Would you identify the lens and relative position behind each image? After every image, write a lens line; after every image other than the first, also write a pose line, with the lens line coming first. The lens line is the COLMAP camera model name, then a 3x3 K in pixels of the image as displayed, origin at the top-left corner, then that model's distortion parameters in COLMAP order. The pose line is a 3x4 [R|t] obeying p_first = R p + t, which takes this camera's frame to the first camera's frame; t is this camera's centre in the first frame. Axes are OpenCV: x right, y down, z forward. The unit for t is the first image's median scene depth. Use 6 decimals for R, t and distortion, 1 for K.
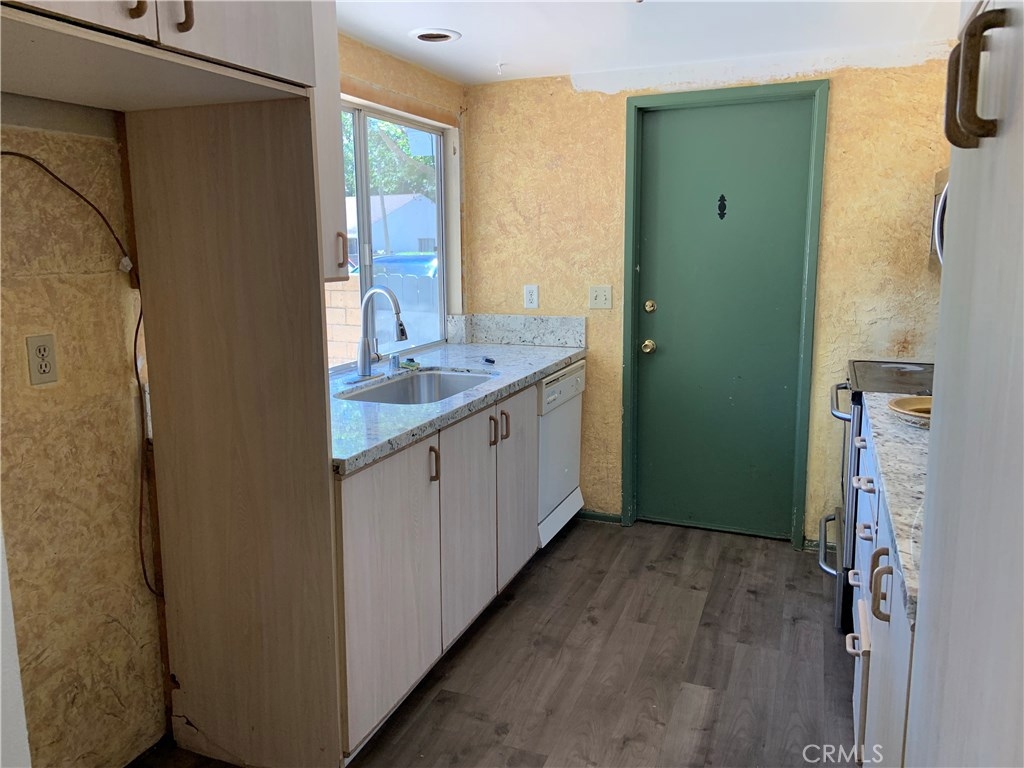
lens RADIAL K [[769.7, 0, 492.5], [0, 769.7, 364.2], [0, 0, 1]] dist [0.077881, -0.103964]
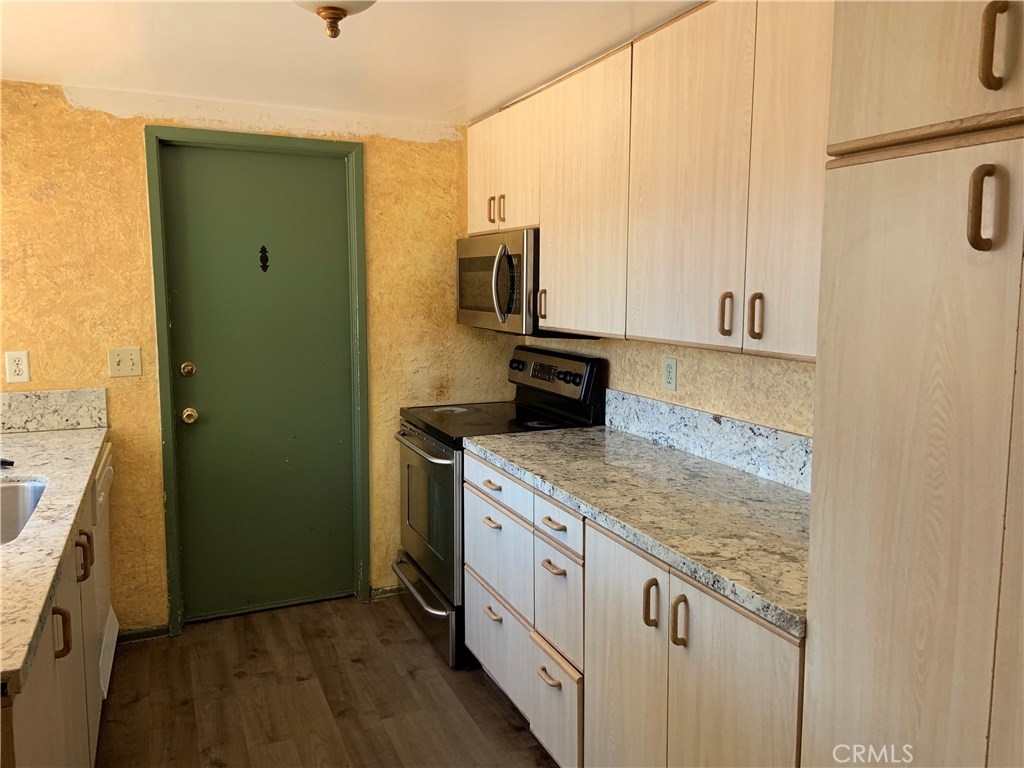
lens RADIAL K [[769.7, 0, 520.4], [0, 769.7, 360.5], [0, 0, 1]] dist [0.077881, -0.103964]
pose [[0.681319, -0.059489, 0.729566, -0.186897], [0.103909, 0.994459, -0.015949, -0.035002], [-0.724574, 0.086674, 0.683725, 0.152124]]
